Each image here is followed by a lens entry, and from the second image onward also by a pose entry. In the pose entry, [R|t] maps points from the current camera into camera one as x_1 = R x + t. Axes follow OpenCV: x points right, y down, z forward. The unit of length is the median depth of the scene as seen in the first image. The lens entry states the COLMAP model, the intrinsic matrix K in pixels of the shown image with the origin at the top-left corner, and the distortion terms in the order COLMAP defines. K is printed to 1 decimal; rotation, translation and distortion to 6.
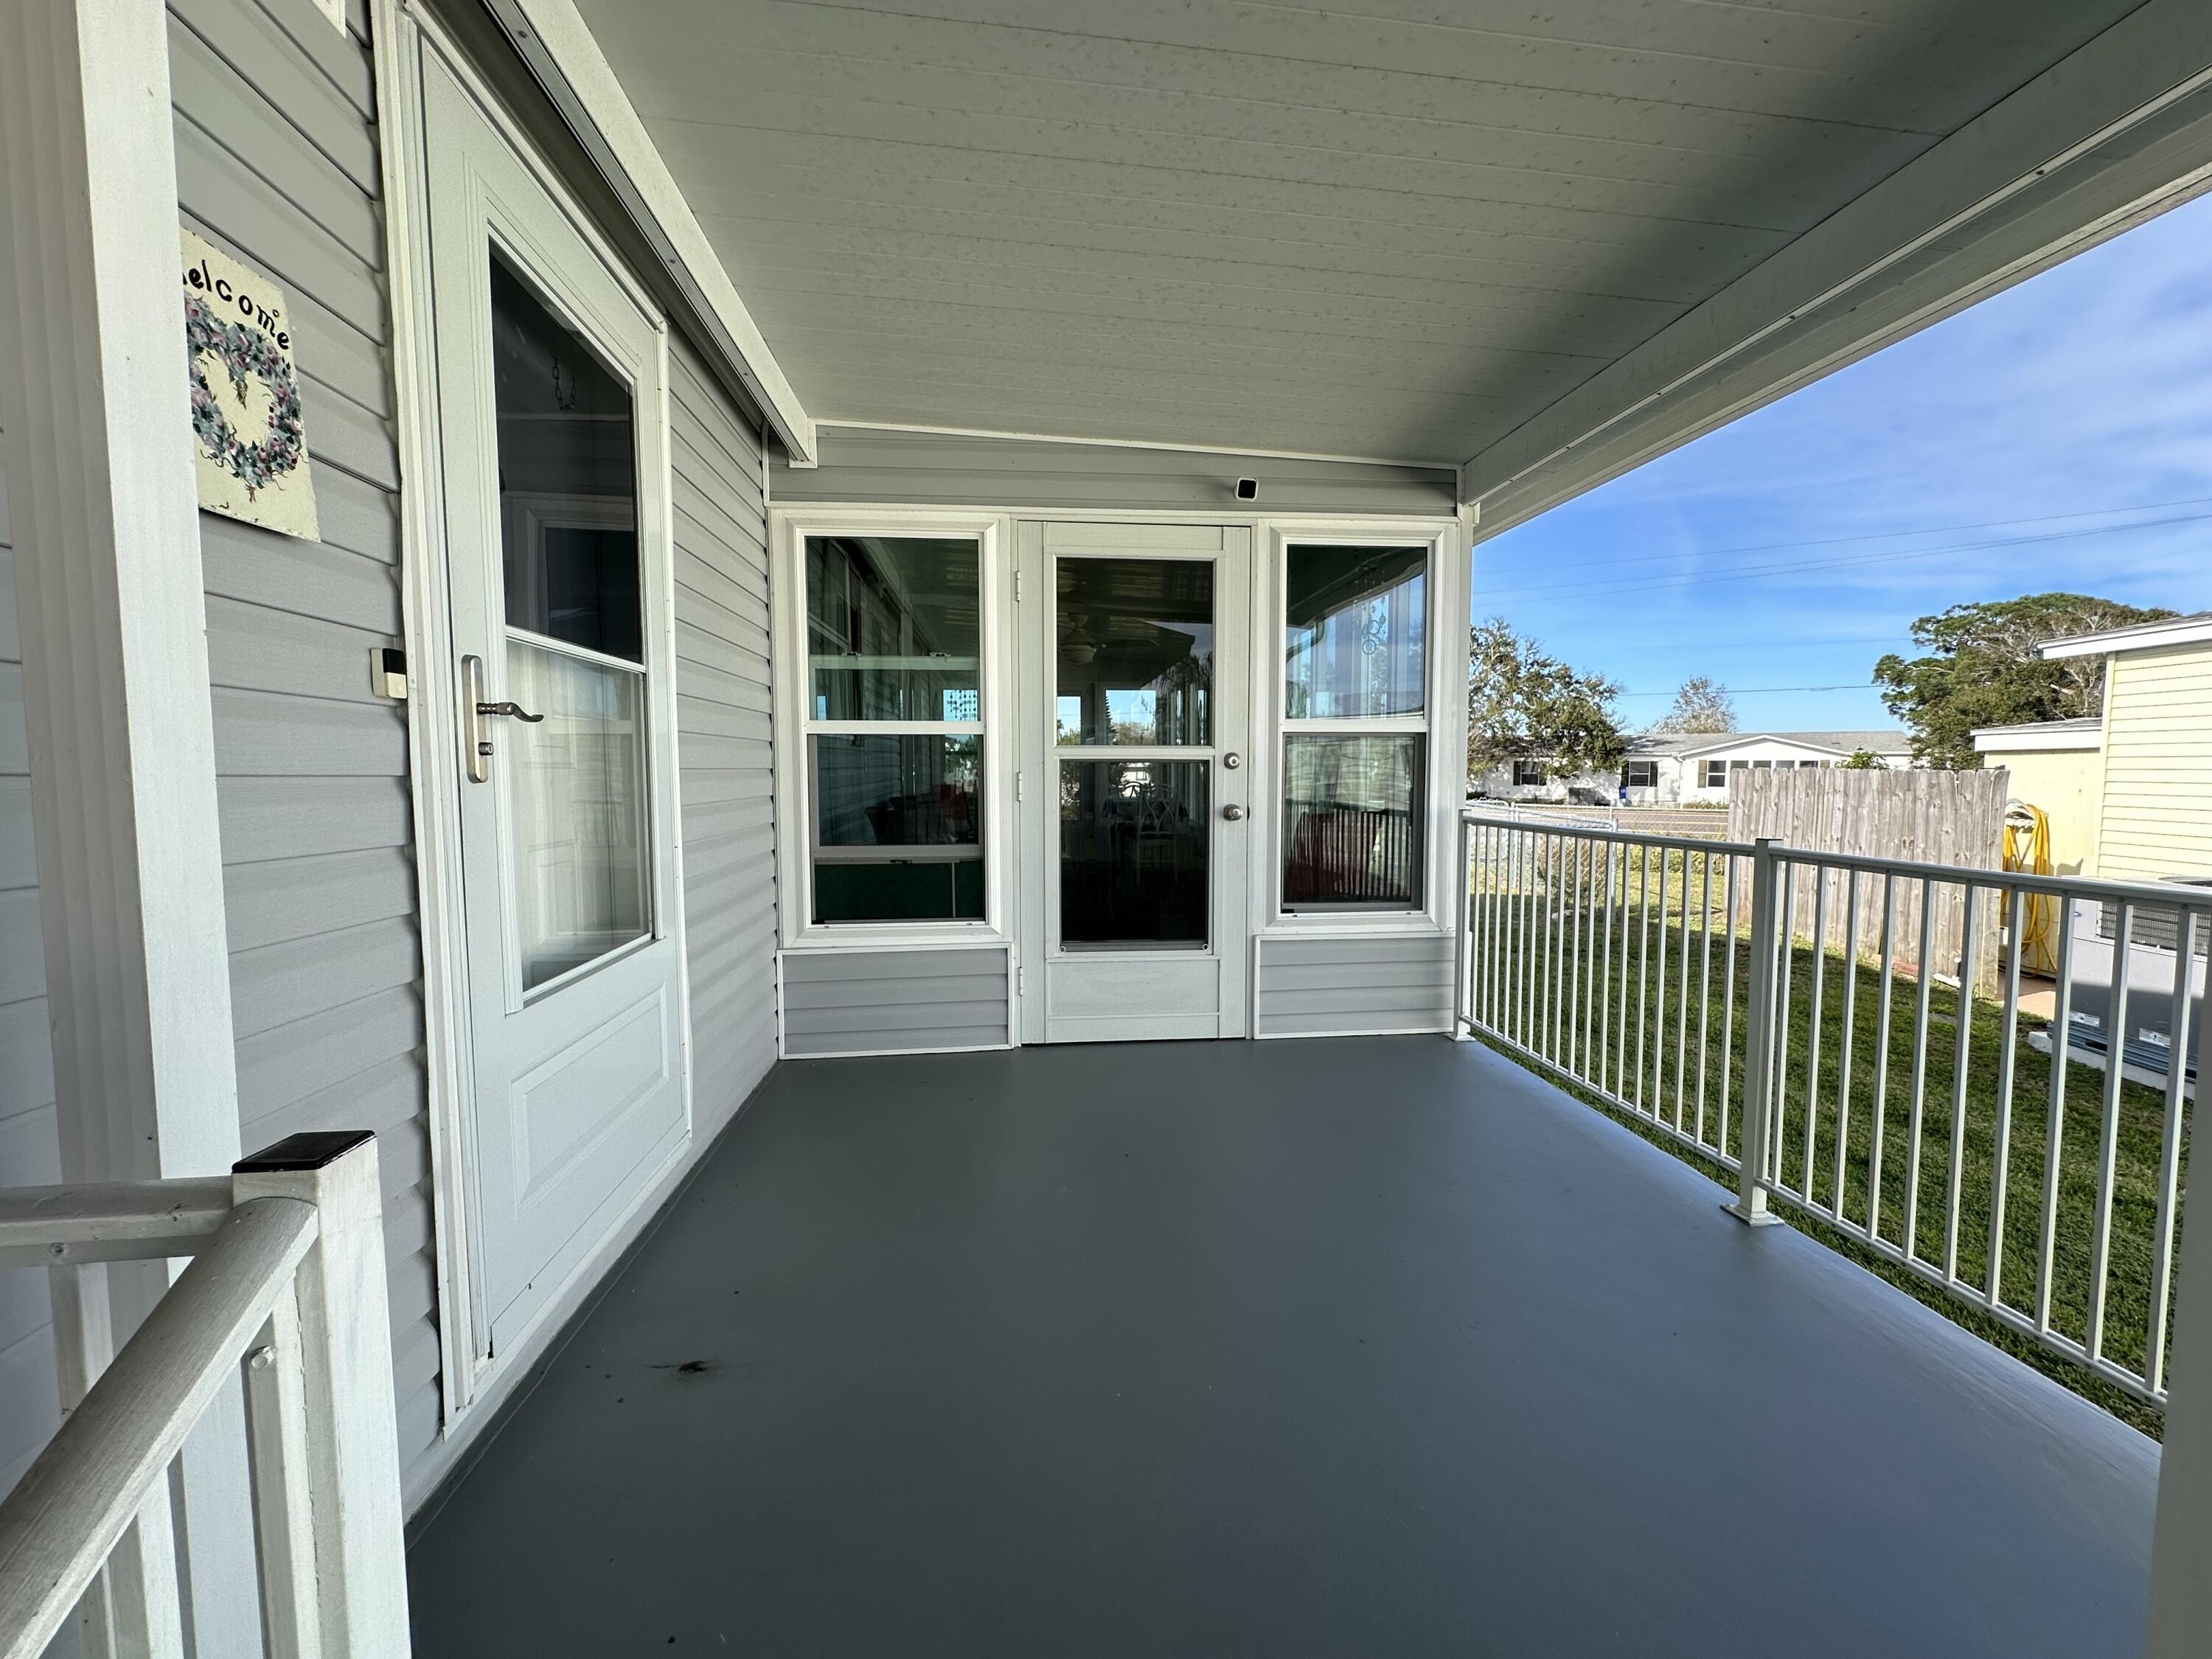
lens RADIAL K [[886.2, 0, 1102.5], [0, 886.2, 829.9], [0, 0, 1]] dist [-0.000832, 0.000306]
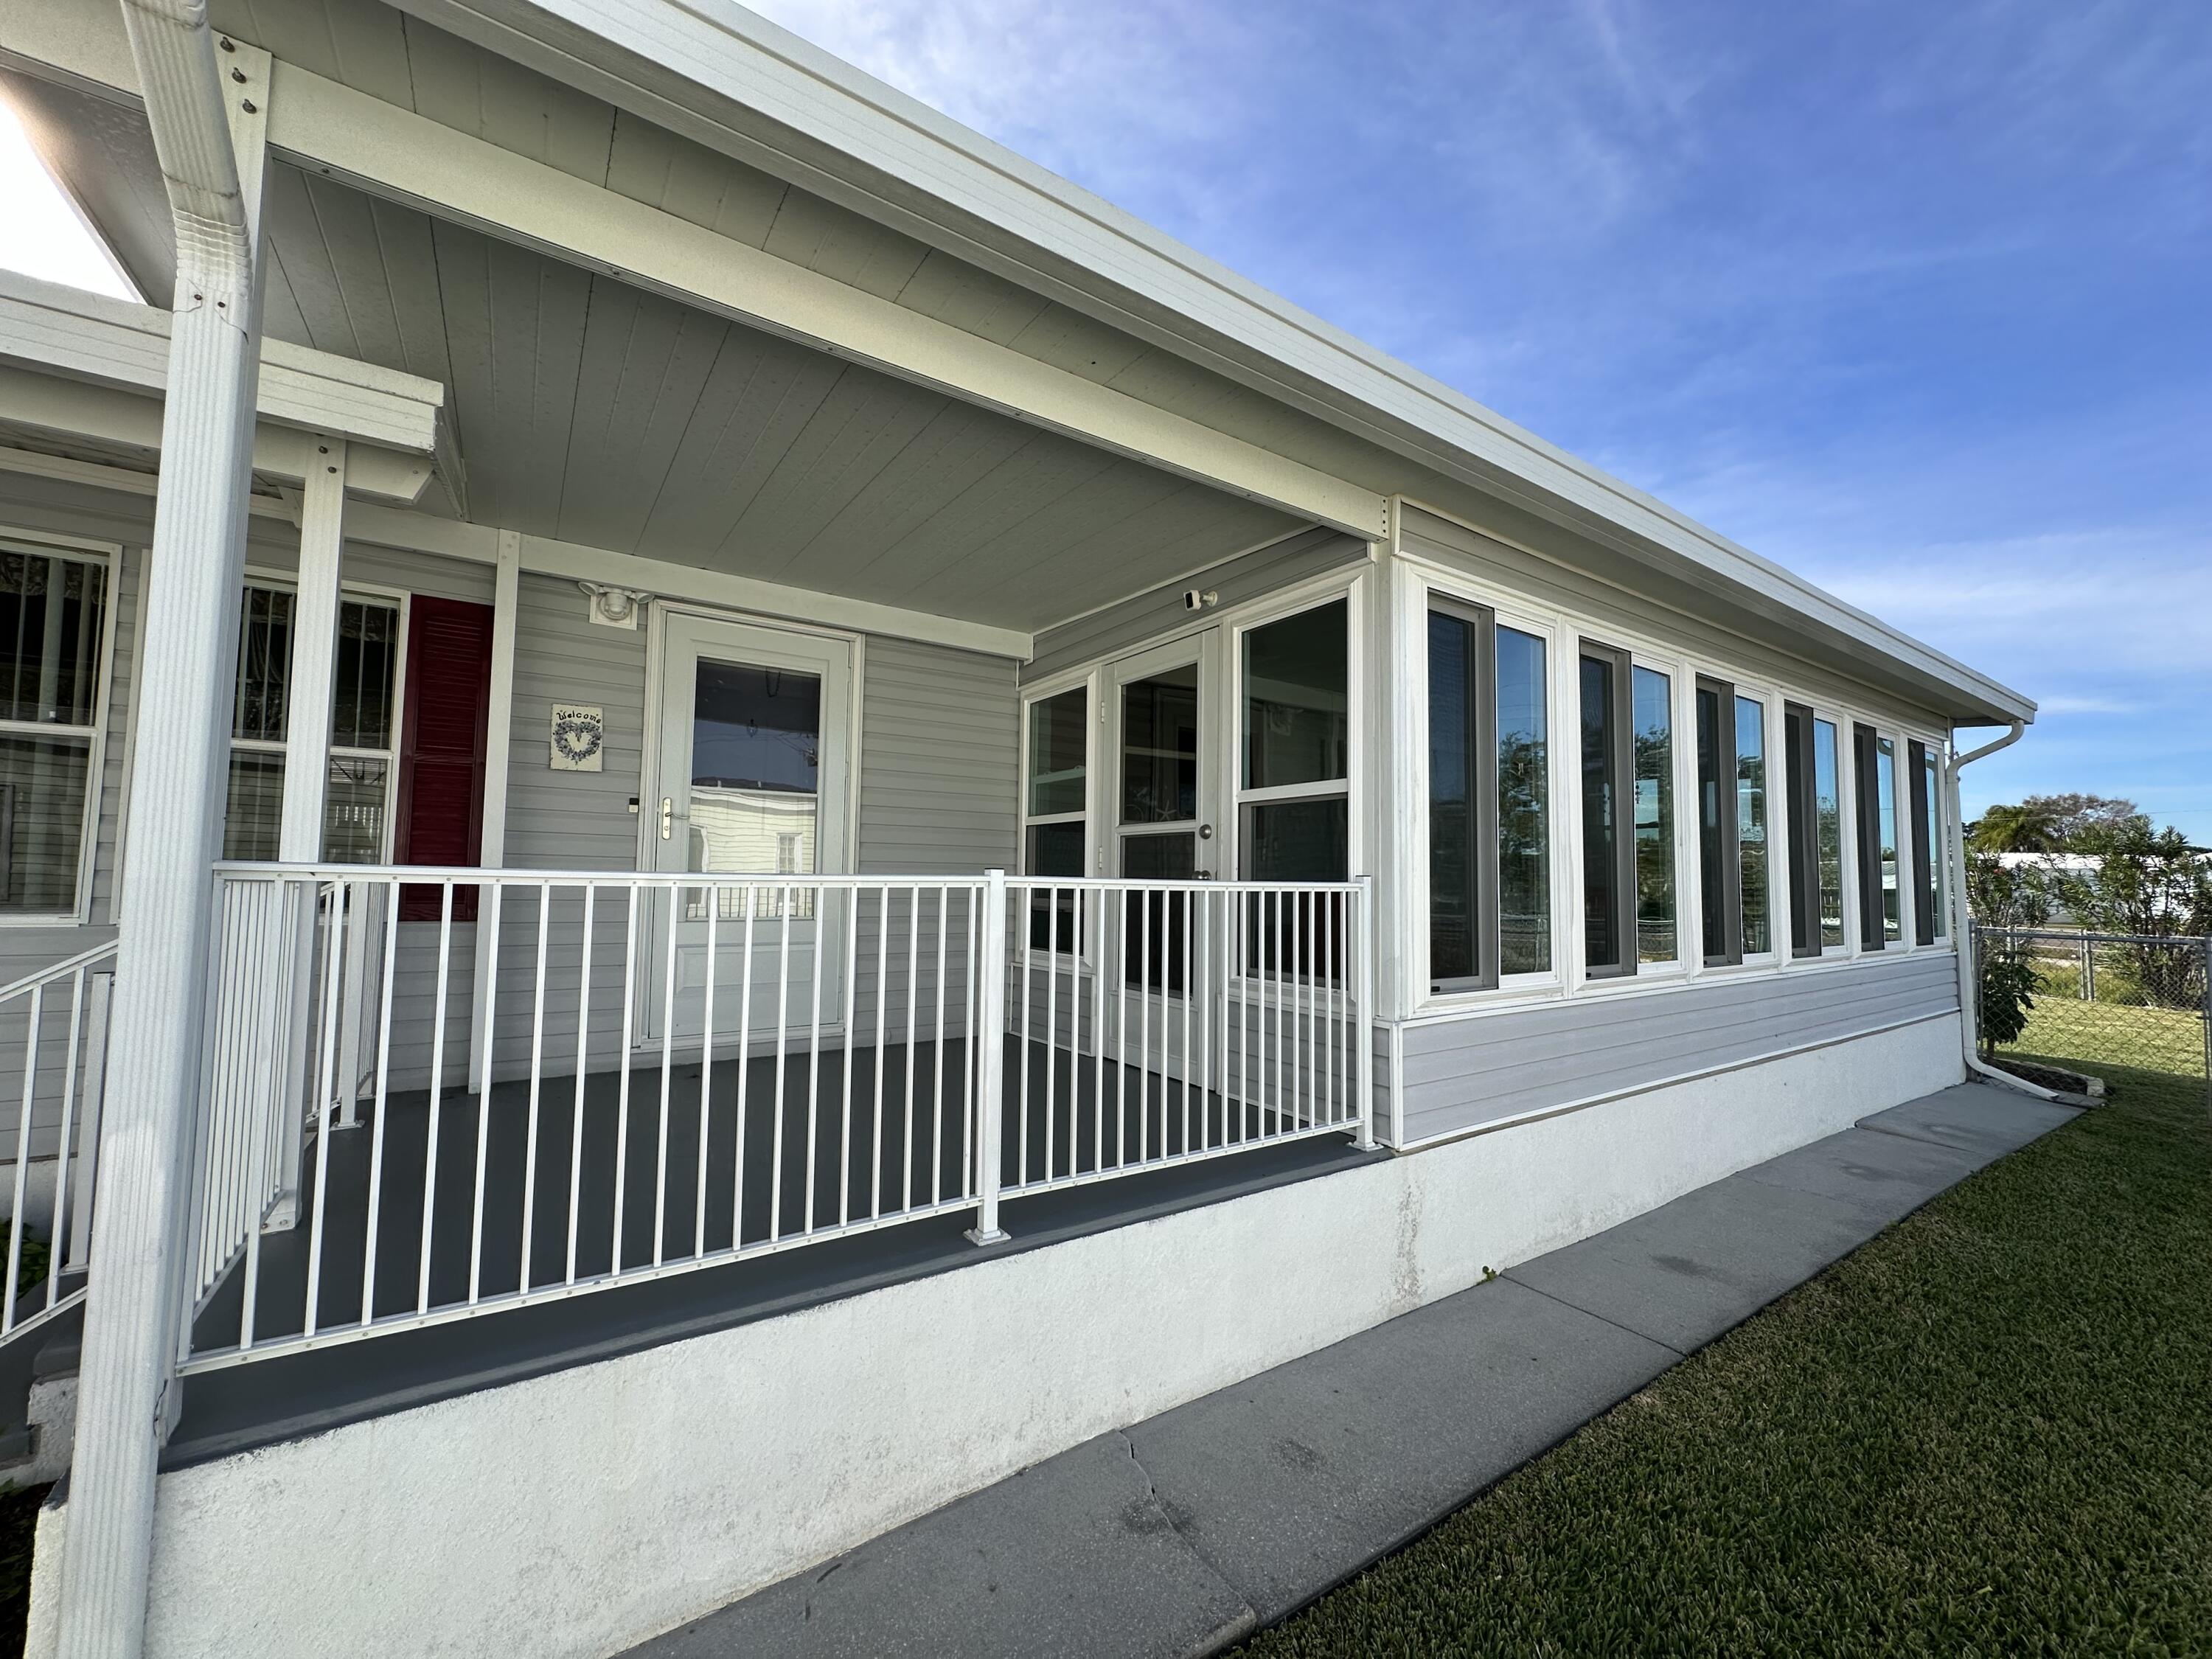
lens RADIAL K [[886.2, 0, 1102.5], [0, 886.2, 829.9], [0, 0, 1]] dist [-0.000832, 0.000306]
pose [[0.472909, -0.045988, -0.879911, 1.112255], [-0.074281, 0.993001, -0.091821, 0.033269], [0.877975, 0.108784, 0.466183, 0.380100]]
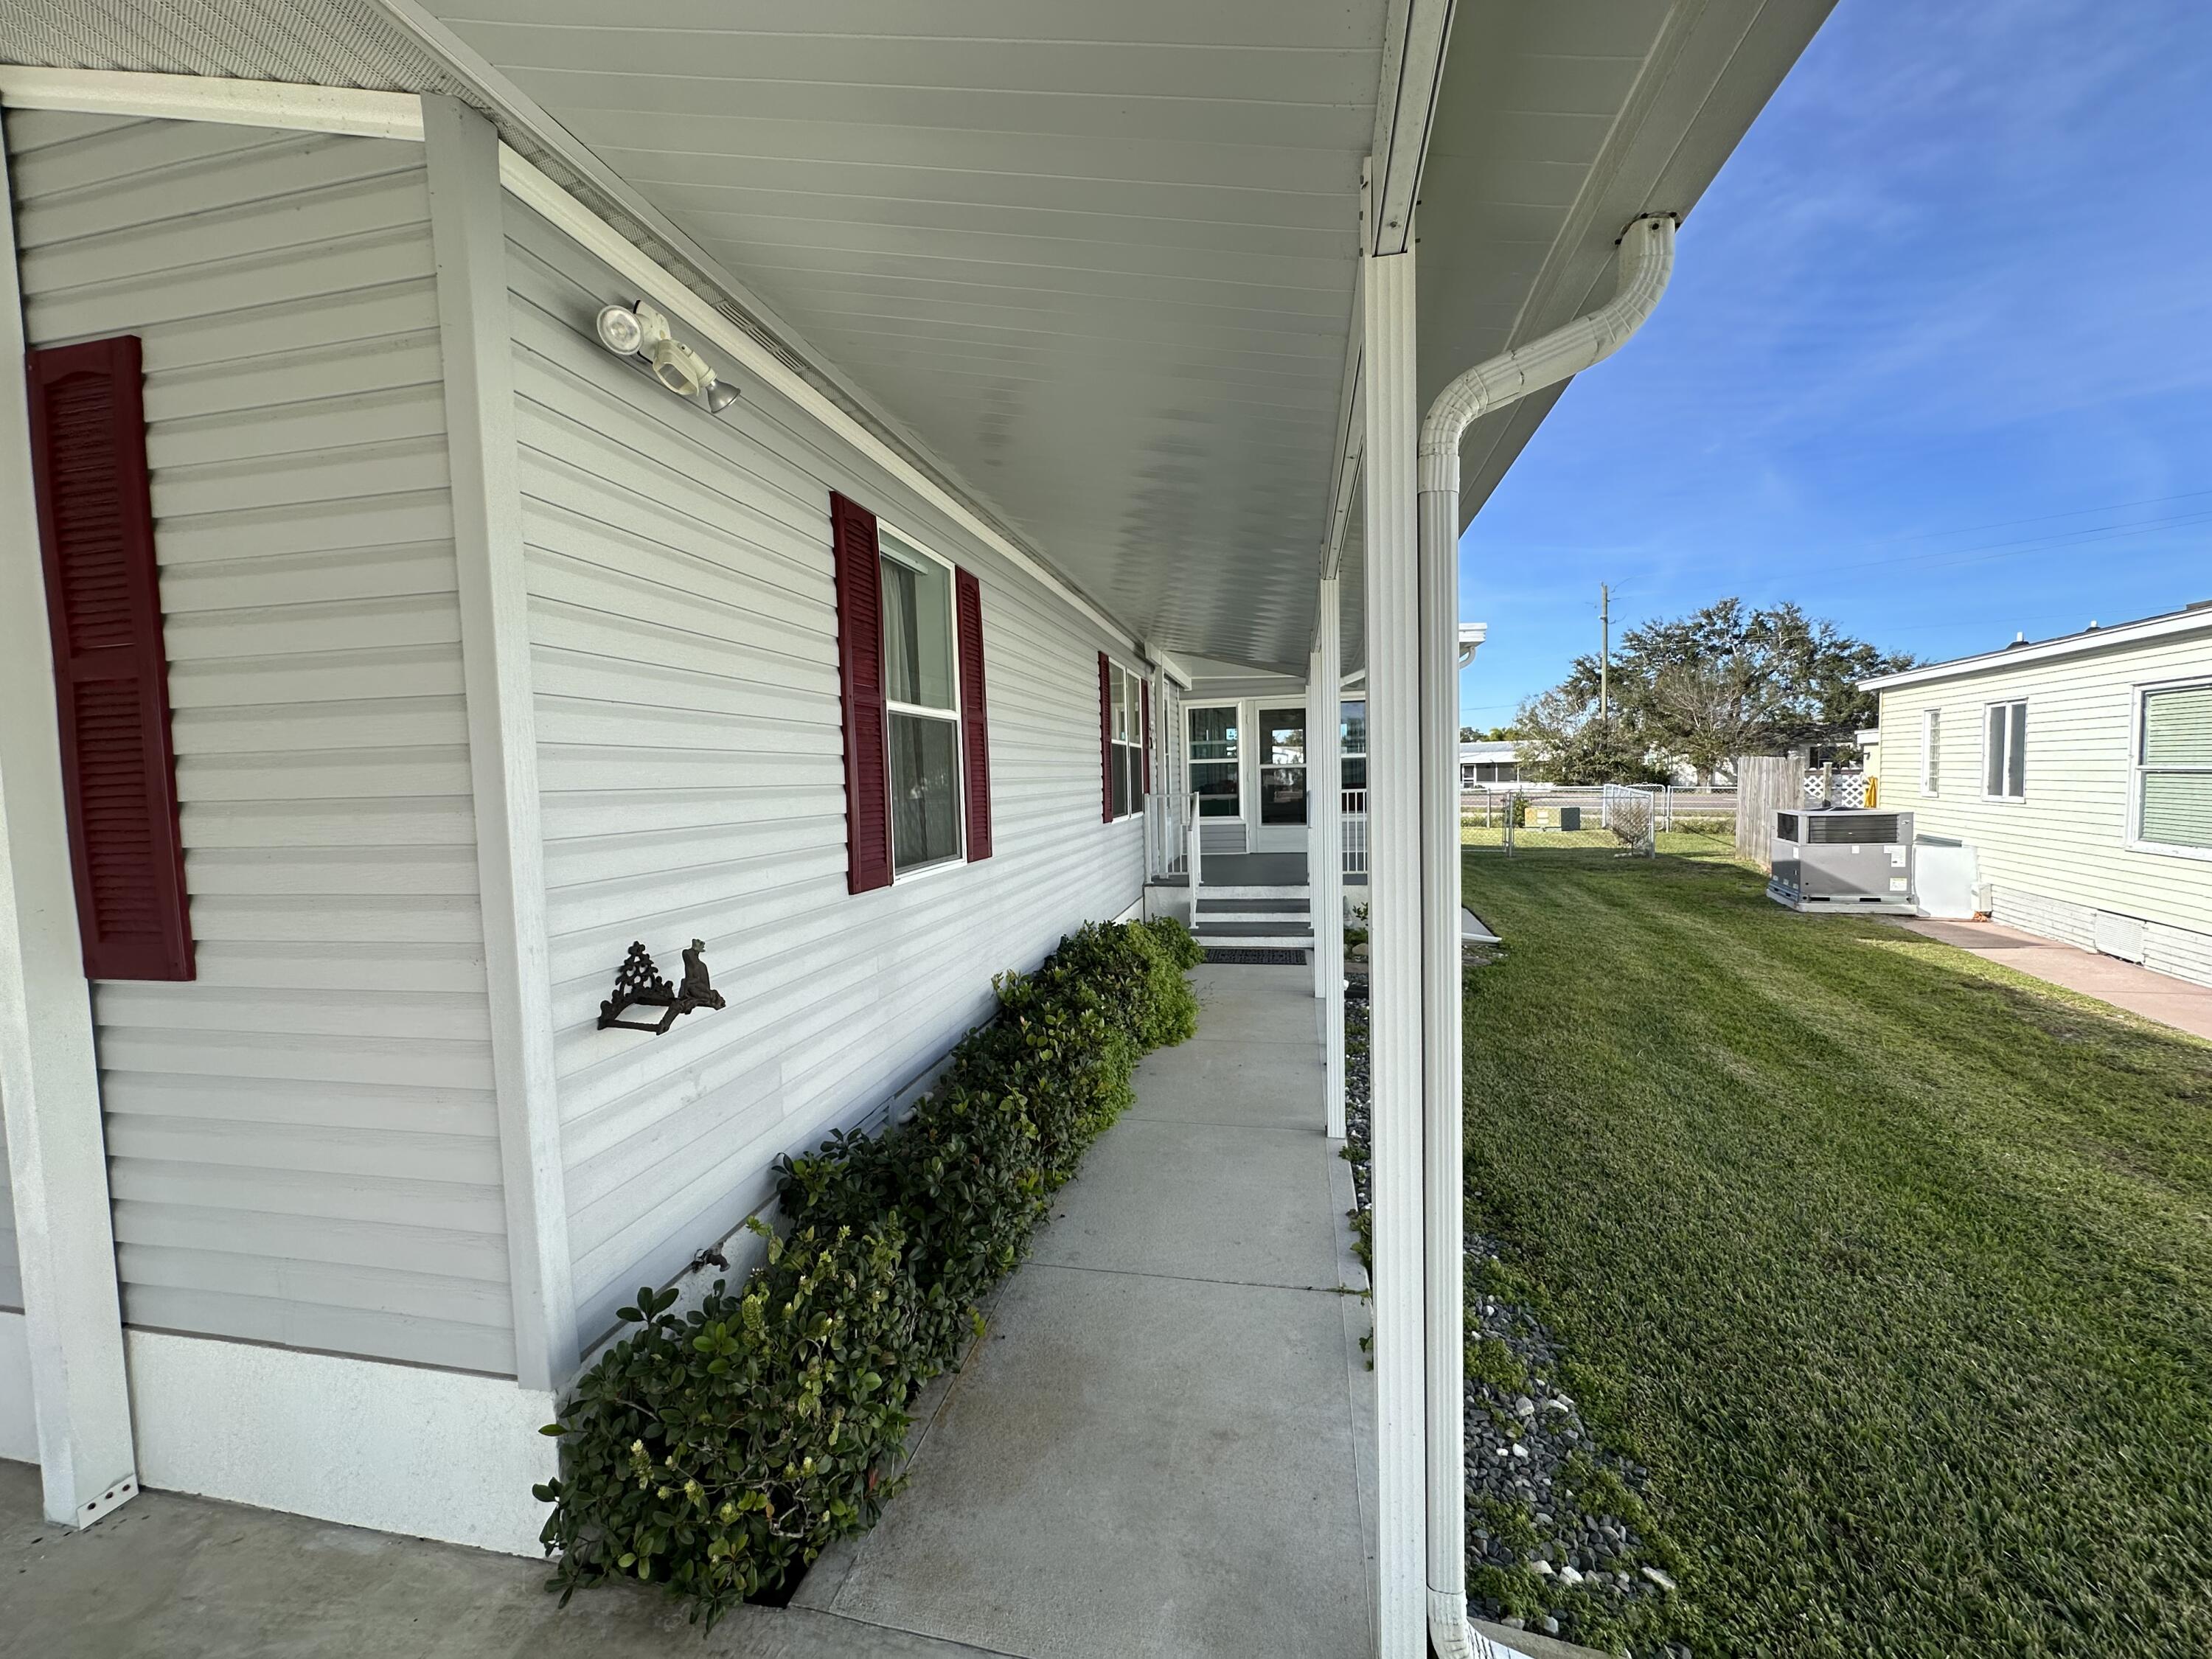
lens RADIAL K [[886.2, 0, 1102.5], [0, 886.2, 829.9], [0, 0, 1]] dist [-0.000832, 0.000306]
pose [[0.948758, -0.007155, -0.315921, 0.458510], [0.006741, 0.999974, -0.002404, 0.161442], [0.315930, 0.000151, 0.948782, -2.469916]]
